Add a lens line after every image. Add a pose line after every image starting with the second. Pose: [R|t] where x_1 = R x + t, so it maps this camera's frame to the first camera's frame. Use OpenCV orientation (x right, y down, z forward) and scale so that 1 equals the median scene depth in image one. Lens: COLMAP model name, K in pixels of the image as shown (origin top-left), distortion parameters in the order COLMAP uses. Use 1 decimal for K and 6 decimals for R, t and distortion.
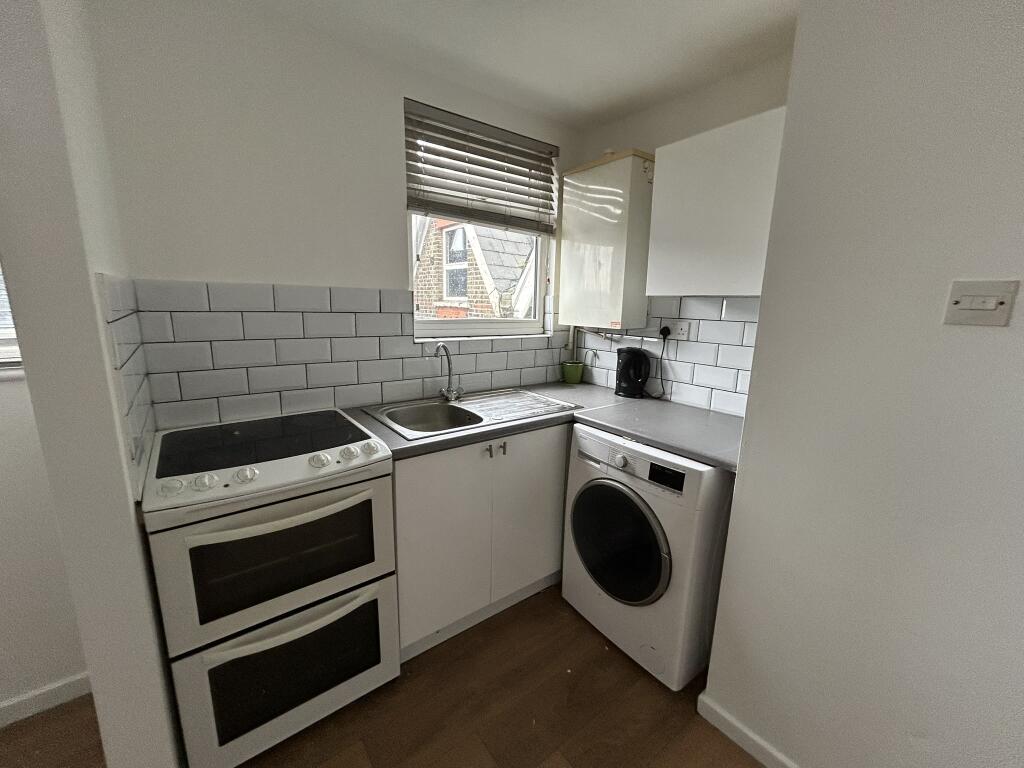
lens RADIAL K [[417.0, 0, 510.2], [0, 417.0, 382.6], [0, 0, 1]] dist [0.000418, 0.000306]
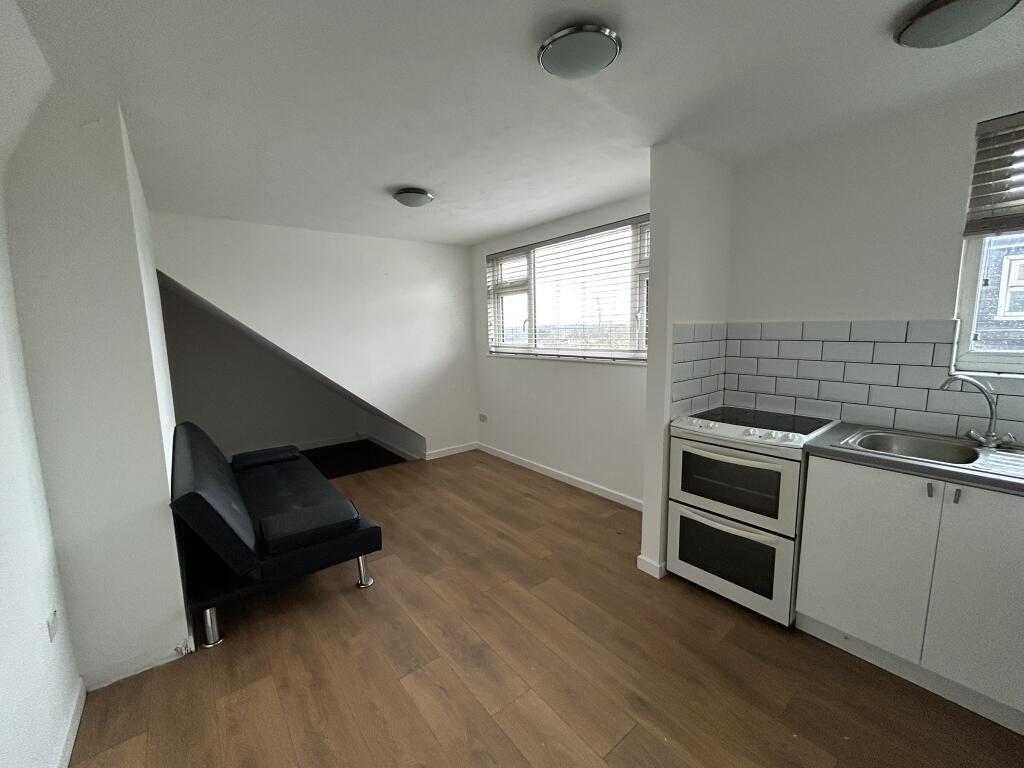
lens RADIAL K [[417.0, 0, 511.9], [0, 417.0, 385.3], [0, 0, 1]] dist [0.000418, 0.000306]
pose [[0.023501, 0.112479, -0.993376, 0.867114], [-0.178062, 0.978233, 0.106552, 0.002097], [0.983739, 0.174379, 0.043018, -0.000545]]
